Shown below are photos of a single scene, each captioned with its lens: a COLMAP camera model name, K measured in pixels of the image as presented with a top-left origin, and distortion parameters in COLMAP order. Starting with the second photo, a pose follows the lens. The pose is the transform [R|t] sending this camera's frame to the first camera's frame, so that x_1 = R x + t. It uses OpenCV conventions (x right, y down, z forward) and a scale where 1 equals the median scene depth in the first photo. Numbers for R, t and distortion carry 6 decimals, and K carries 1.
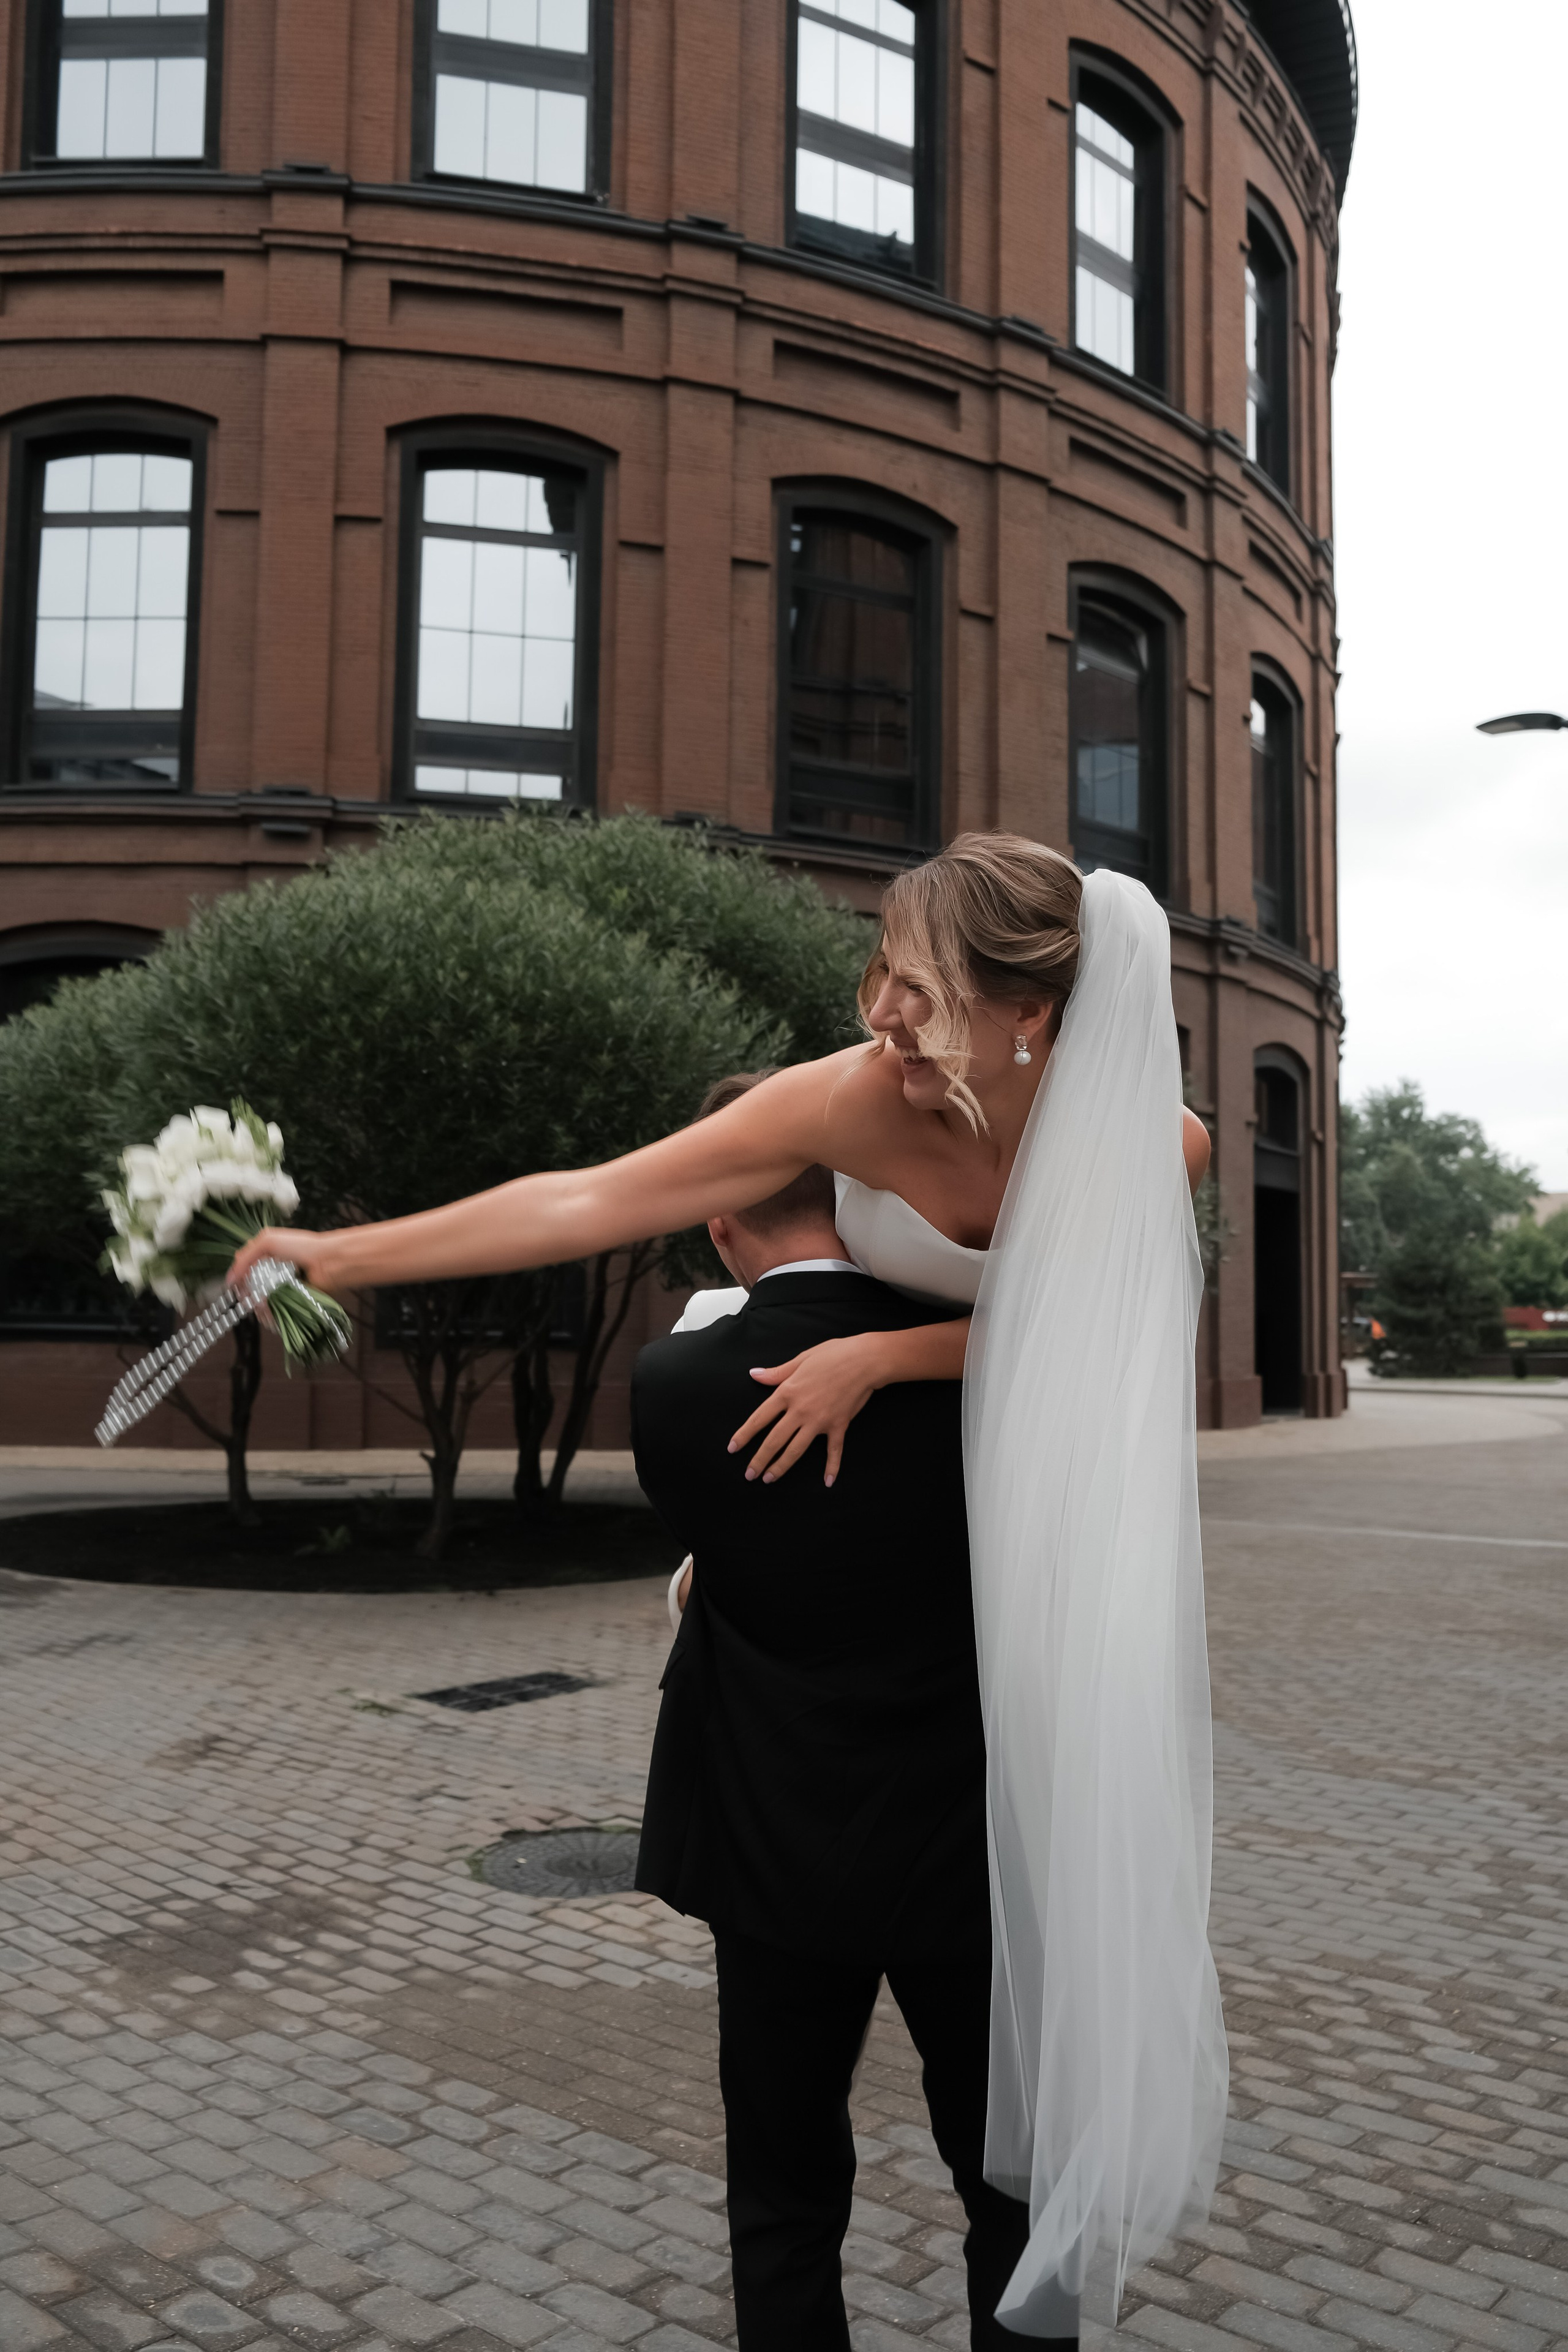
lens RADIAL K [[1836.0, 0, 805.1], [0, 1836.0, 1211.9], [0, 0, 1]] dist [-0.032128, 0.037826]
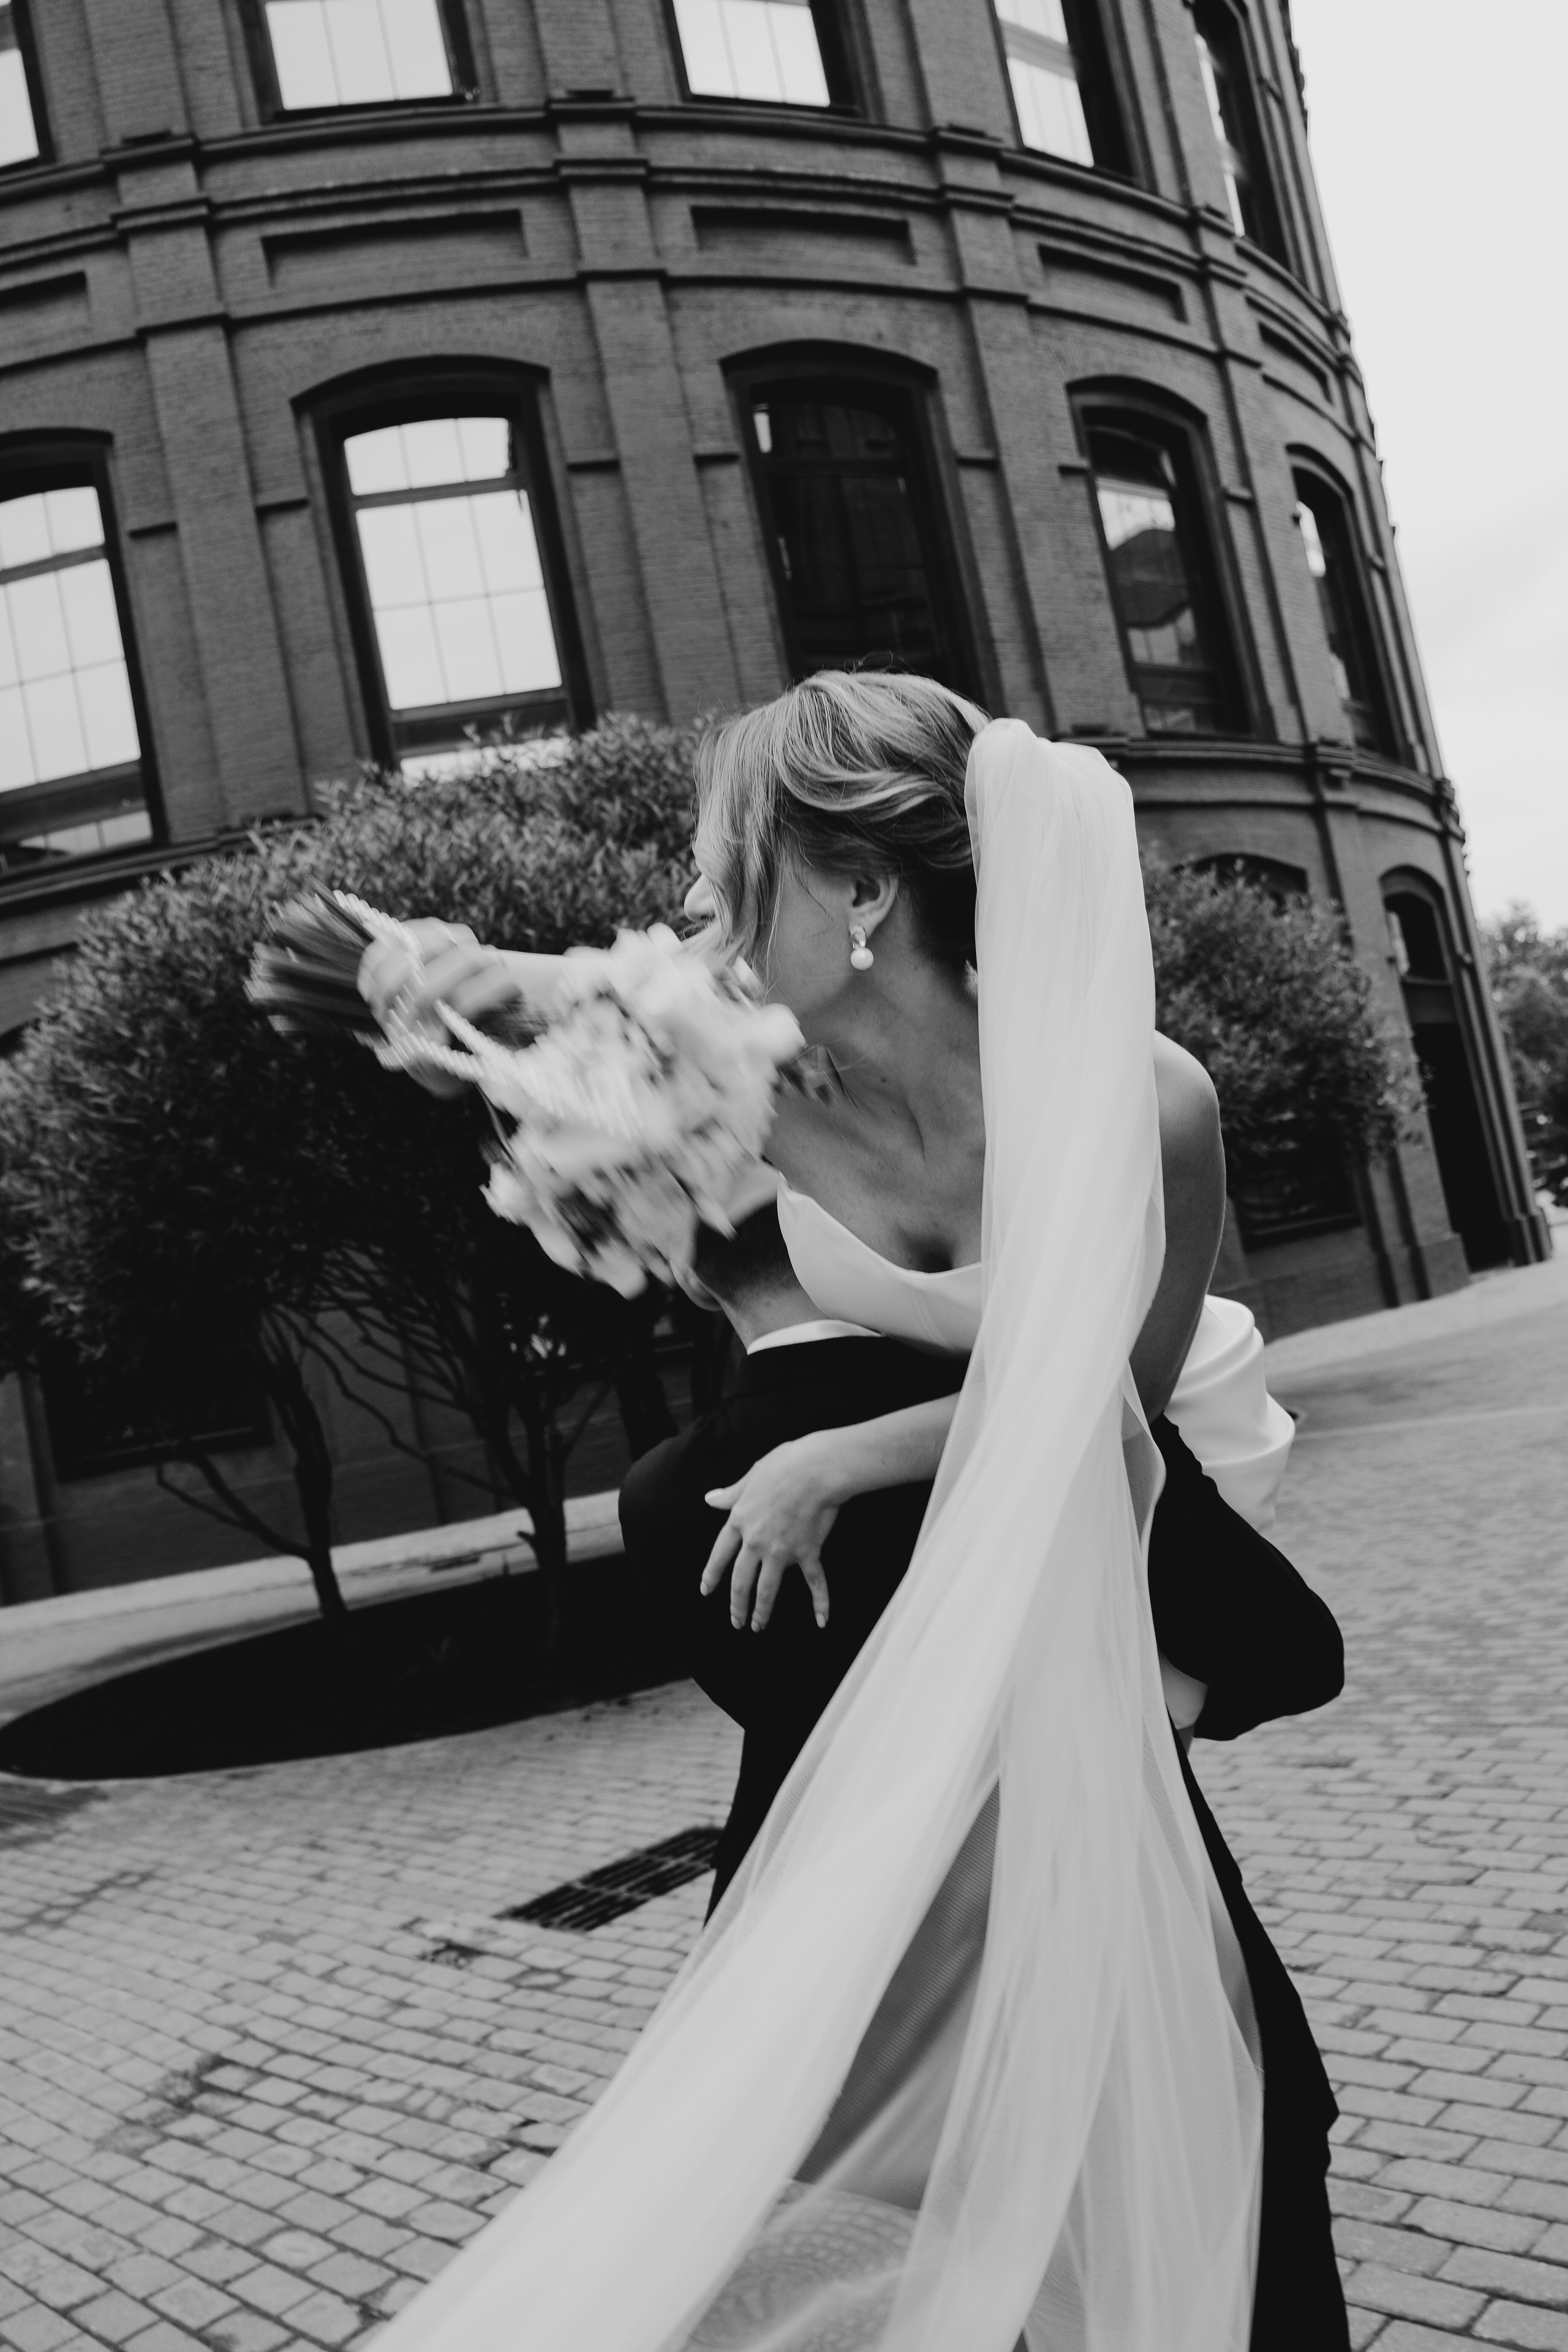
lens RADIAL K [[1836.0, 0, 805.1], [0, 1836.0, 1211.9], [0, 0, 1]] dist [-0.032128, 0.037826]
pose [[0.976467, -0.203406, -0.071681, 0.001543], [0.204714, 0.978756, 0.011314, 0.004656], [0.067857, -0.025722, 0.997363, 0.102573]]
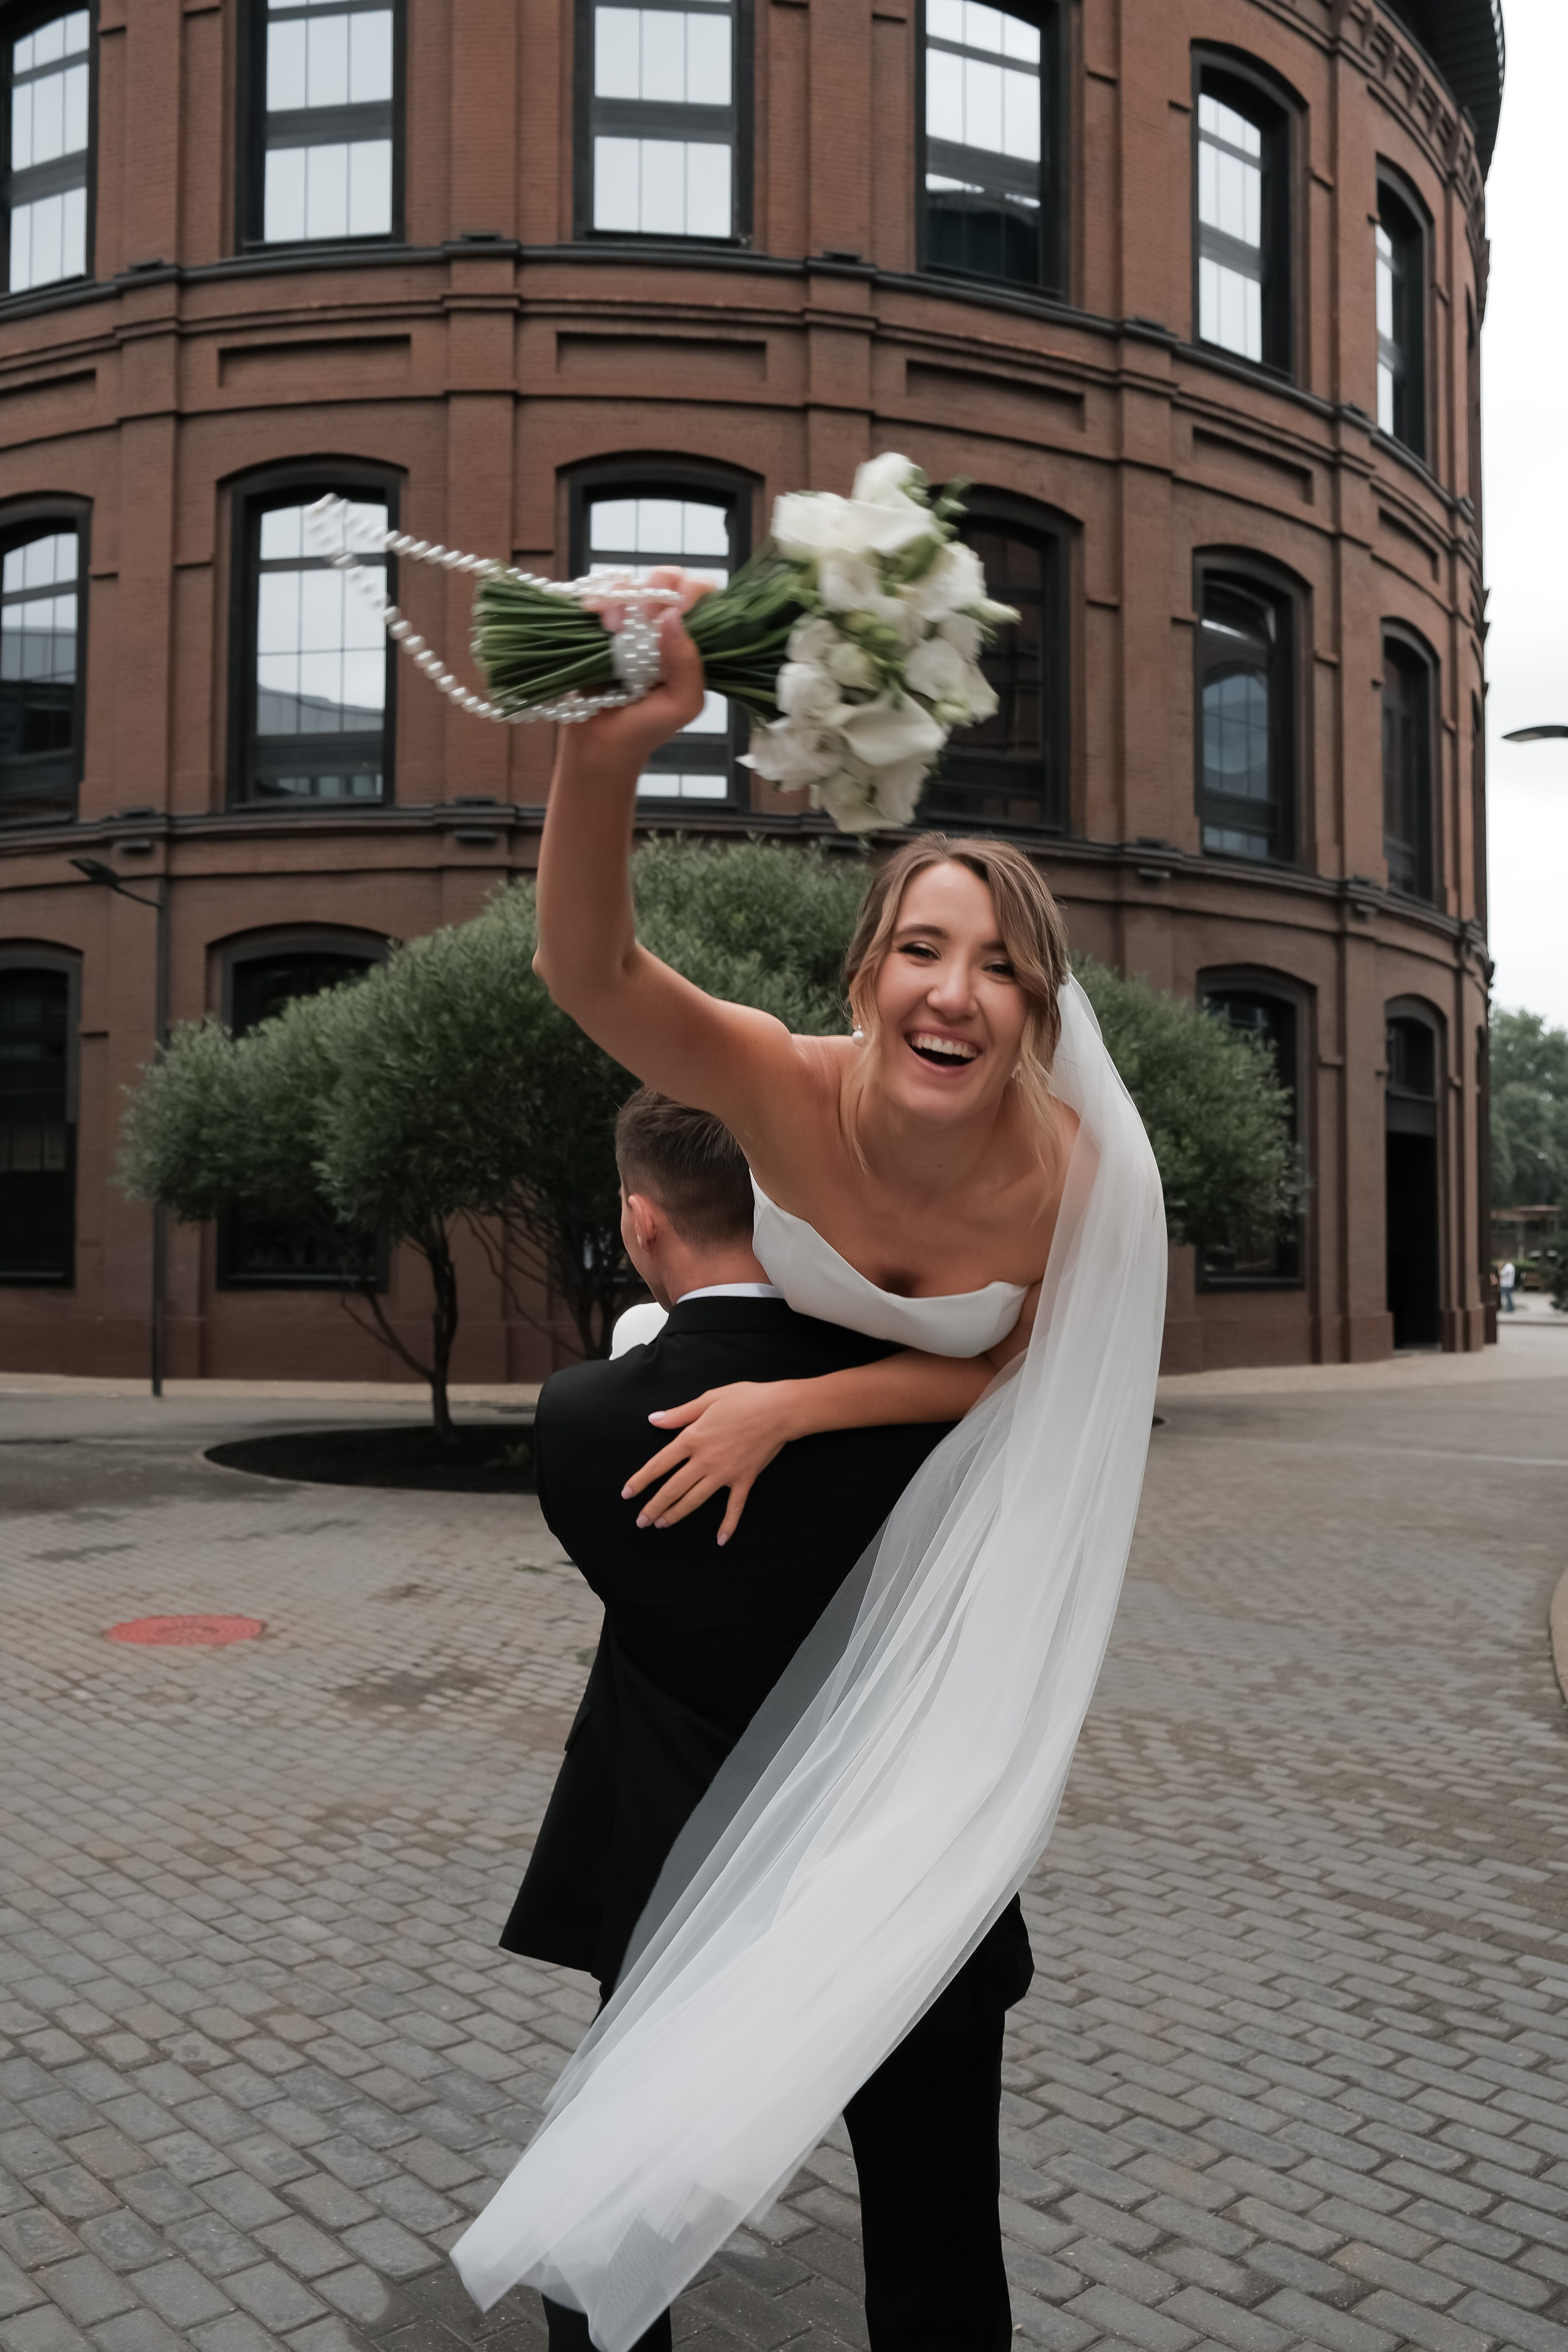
lens RADIAL K [[1836.0, 0, 805.1], [0, 1836.0, 1211.9], [0, 0, 1]] dist [-0.032128, 0.037826]
pose [[0.993710, -0.011847, -0.111356, 0.038302], [0.015651, 0.999321, 0.033346, -0.010952], [0.110885, -0.034879, 0.993221, -0.099507]]
